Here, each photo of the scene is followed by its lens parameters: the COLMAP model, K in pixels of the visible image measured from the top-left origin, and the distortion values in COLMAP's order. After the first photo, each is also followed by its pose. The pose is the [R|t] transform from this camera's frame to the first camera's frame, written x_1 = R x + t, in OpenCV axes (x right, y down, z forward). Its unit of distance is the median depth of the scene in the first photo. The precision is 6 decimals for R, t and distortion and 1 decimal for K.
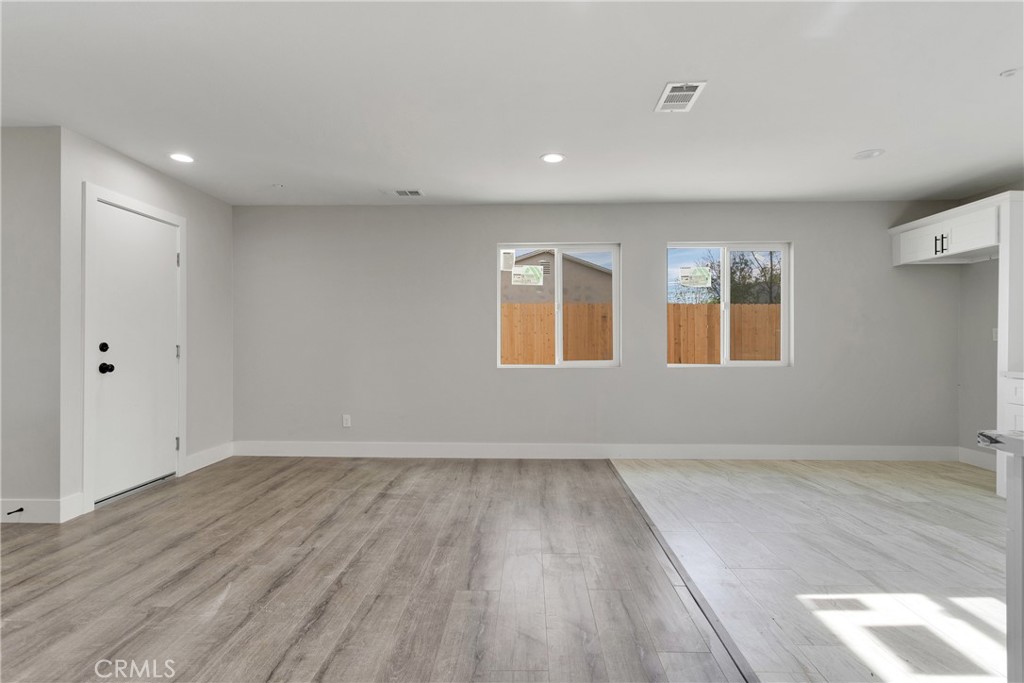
lens RADIAL K [[487.2, 0, 522.9], [0, 487.2, 343.8], [0, 0, 1]] dist [0.002878, 0.000088]
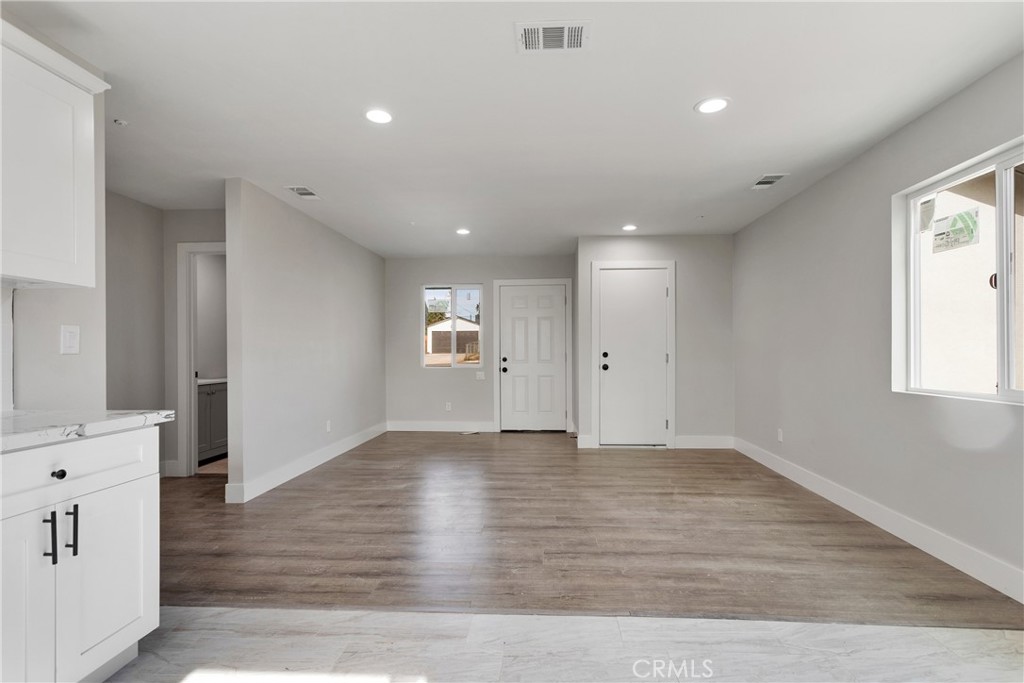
lens RADIAL K [[492.7, 0, 519.6], [0, 492.7, 354.6], [0, 0, 1]] dist [0.001193, 0.000634]
pose [[-0.035726, 0.006031, -0.999343, 1.128051], [0.001188, 0.999981, 0.005993, -0.005967], [0.999361, -0.000973, -0.035733, 0.991387]]
